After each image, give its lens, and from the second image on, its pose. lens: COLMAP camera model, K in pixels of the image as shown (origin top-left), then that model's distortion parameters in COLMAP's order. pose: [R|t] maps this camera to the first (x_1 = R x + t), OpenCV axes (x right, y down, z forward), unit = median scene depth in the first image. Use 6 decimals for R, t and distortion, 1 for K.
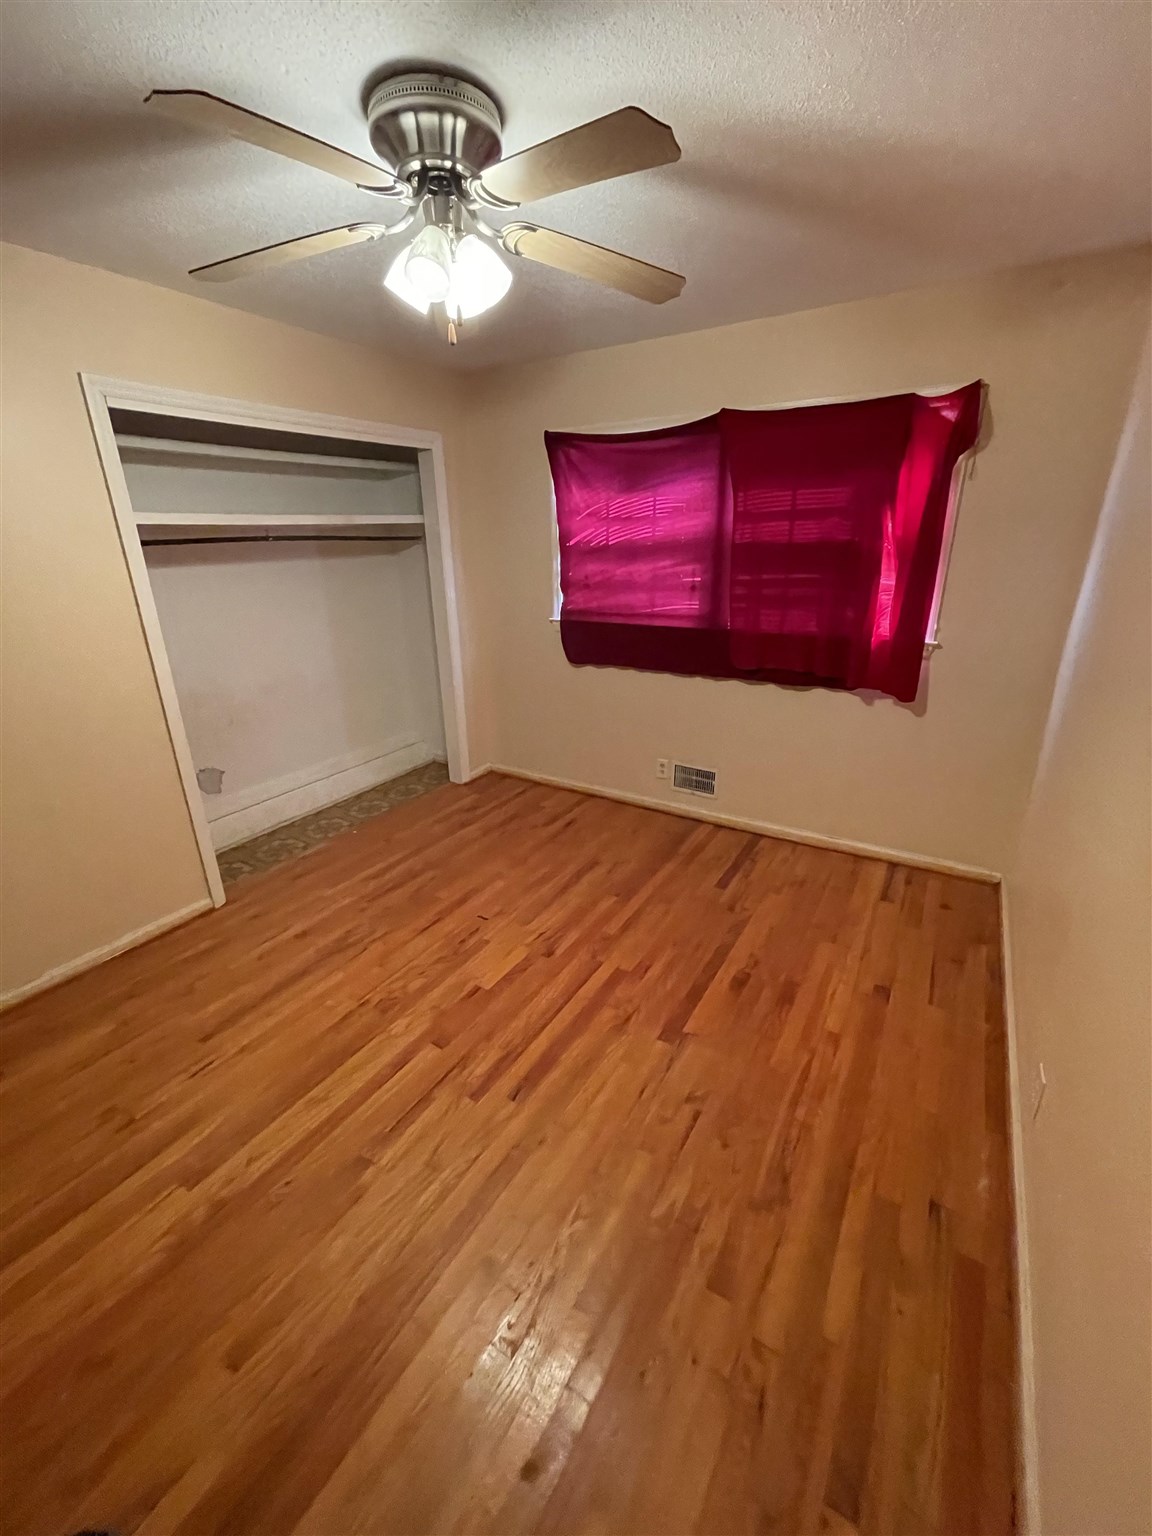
lens RADIAL K [[619.2, 0, 579.6], [0, 619.2, 764.9], [0, 0, 1]] dist [-0.012018, 0.000300]
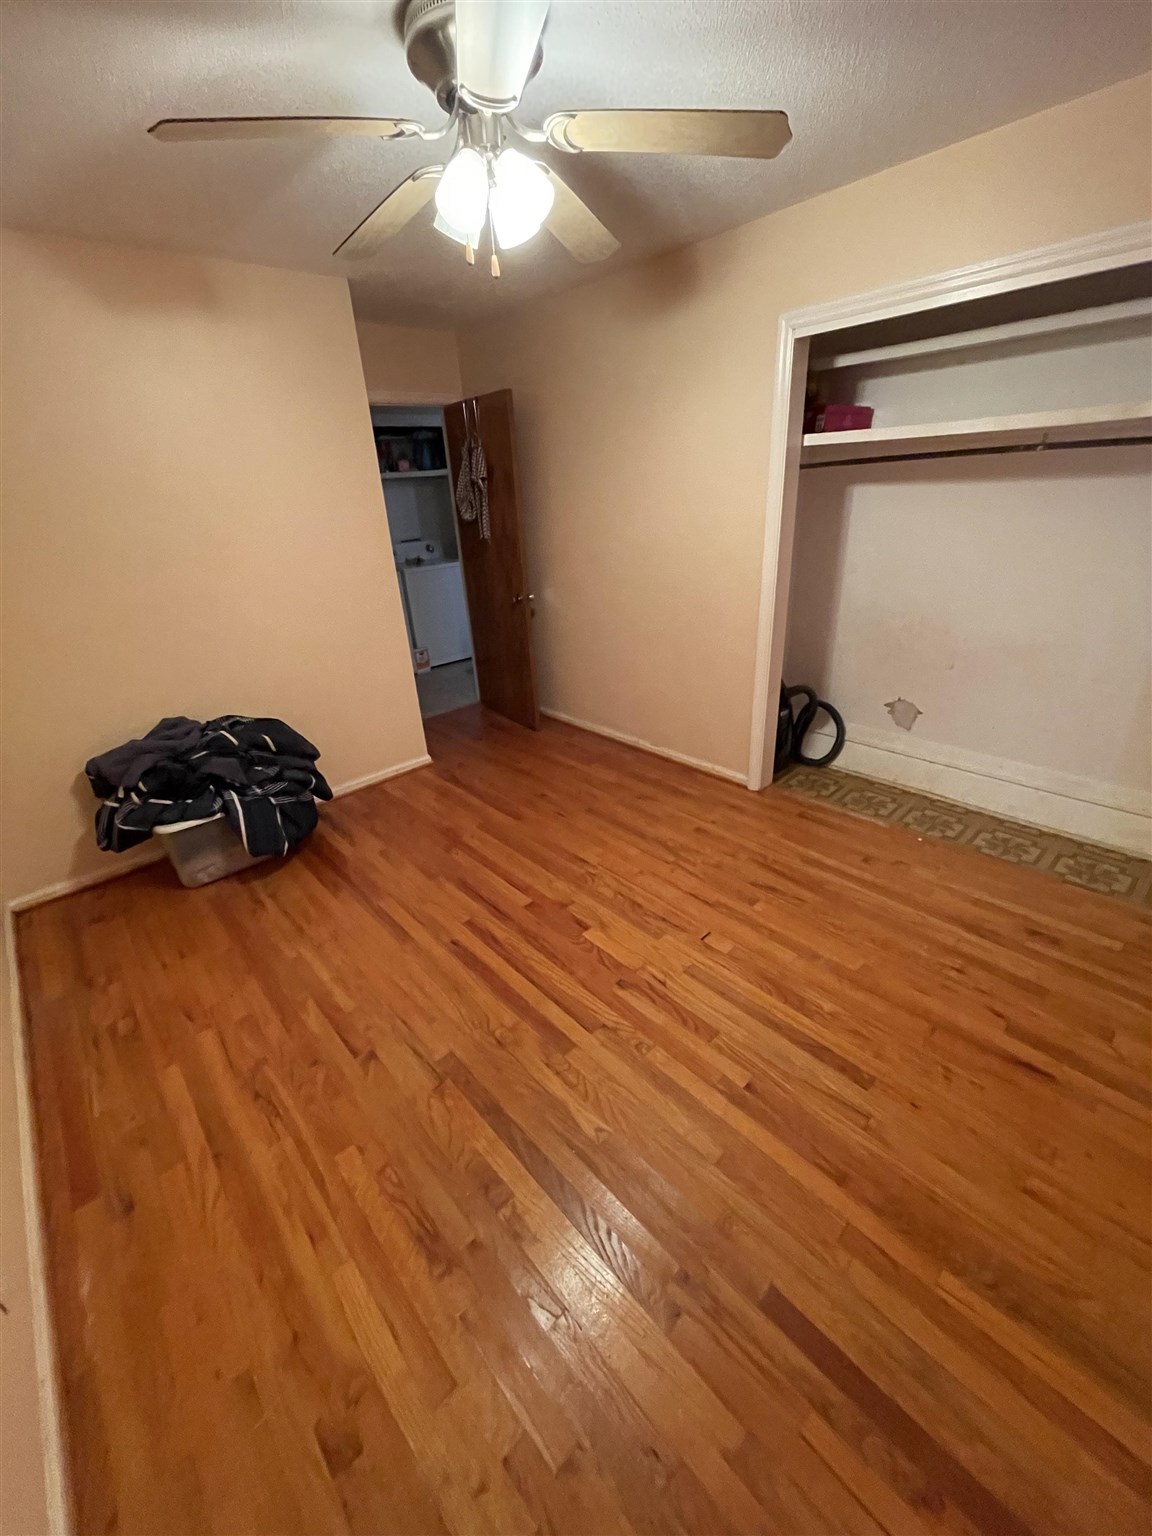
lens RADIAL K [[619.2, 0, 579.6], [0, 619.2, 764.9], [0, 0, 1]] dist [-0.012018, 0.000300]
pose [[-0.279174, 0.429514, -0.858824, 0.578639], [-0.276617, 0.820498, 0.500265, -0.356934], [0.919535, 0.377227, -0.110251, 0.951372]]
